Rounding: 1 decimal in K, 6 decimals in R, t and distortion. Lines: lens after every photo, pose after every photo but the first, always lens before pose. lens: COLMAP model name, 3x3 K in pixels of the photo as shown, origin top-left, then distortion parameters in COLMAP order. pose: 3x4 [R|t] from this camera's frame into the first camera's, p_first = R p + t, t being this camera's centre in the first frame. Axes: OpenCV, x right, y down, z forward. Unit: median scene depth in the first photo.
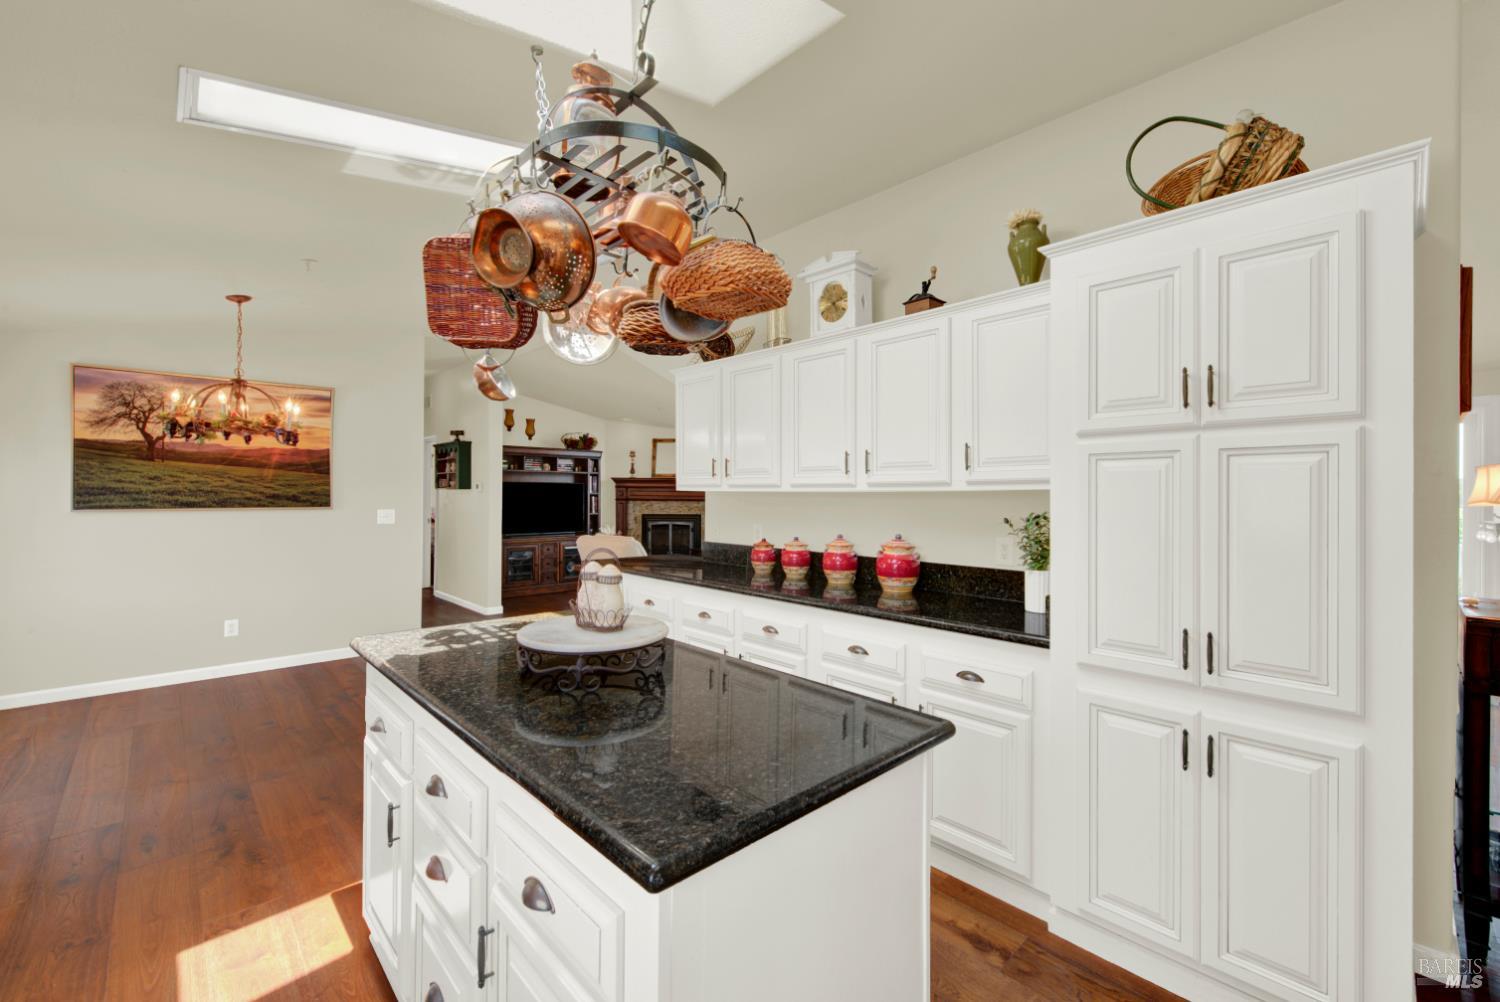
lens RADIAL K [[619.9, 0, 755.3], [0, 619.9, 491.7], [0, 0, 1]] dist [0.000373, -0.001313]
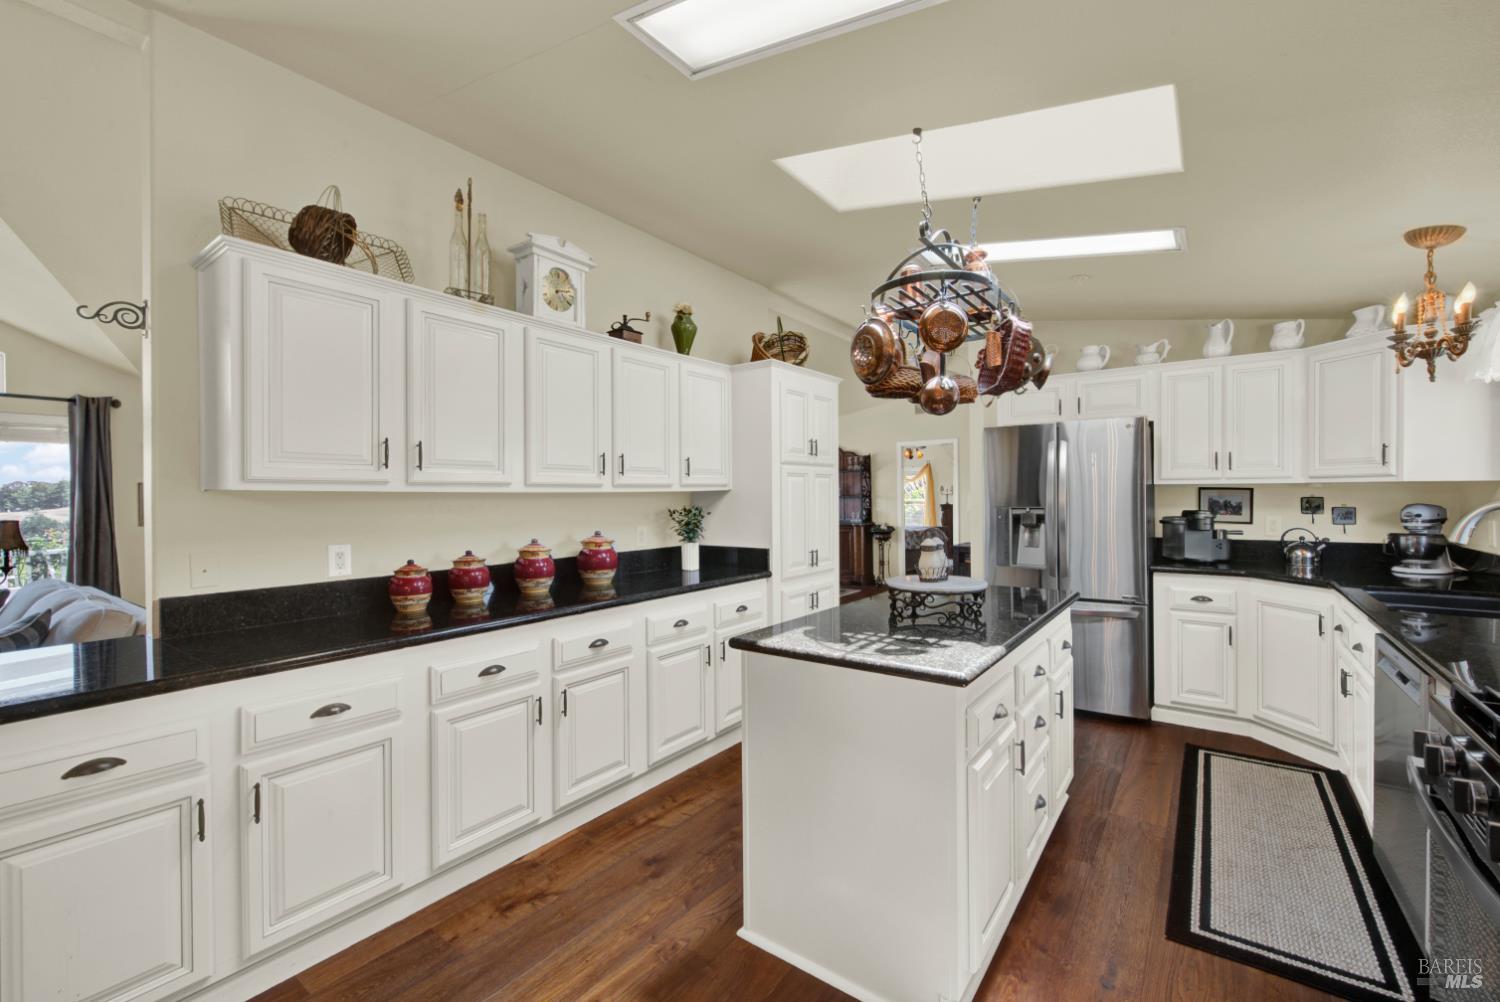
lens RADIAL K [[619.9, 0, 751.9], [0, 619.9, 502.1], [0, 0, 1]] dist [0.000373, -0.001313]
pose [[-0.171145, -0.012493, 0.985167, -0.850723], [0.000114, 0.999919, 0.012700, 0.003525], [-0.985246, 0.002285, -0.171130, 0.871242]]
